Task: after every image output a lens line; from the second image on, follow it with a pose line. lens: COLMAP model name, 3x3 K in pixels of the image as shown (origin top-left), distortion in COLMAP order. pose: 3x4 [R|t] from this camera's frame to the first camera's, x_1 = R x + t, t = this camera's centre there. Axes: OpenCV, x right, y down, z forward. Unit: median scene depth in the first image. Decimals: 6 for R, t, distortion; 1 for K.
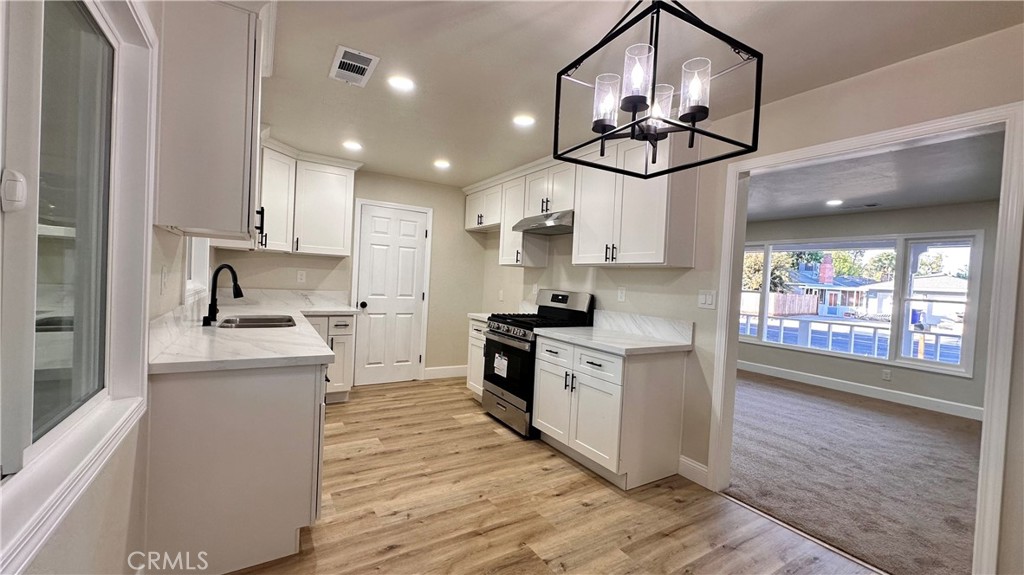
lens RADIAL K [[409.7, 0, 515.6], [0, 409.7, 286.8], [0, 0, 1]] dist [0.001318, -0.000241]
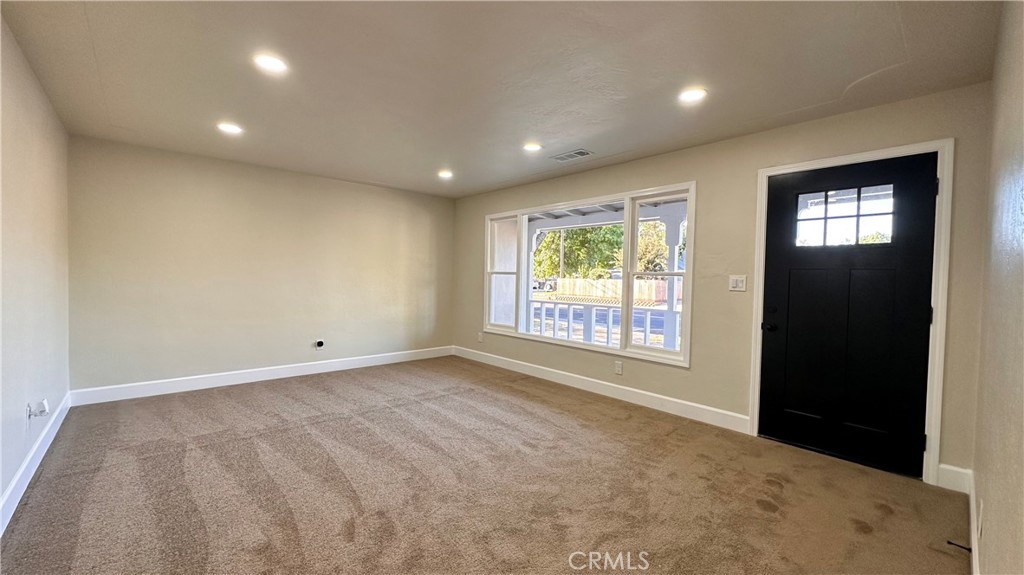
lens RADIAL K [[409.7, 0, 511.0], [0, 409.7, 290.3], [0, 0, 1]] dist [0.001318, -0.000241]
pose [[0.984469, -0.040163, 0.170903, 0.723511], [0.037282, 0.999104, 0.020039, 0.048560], [-0.171555, -0.013356, 0.985084, 0.312269]]
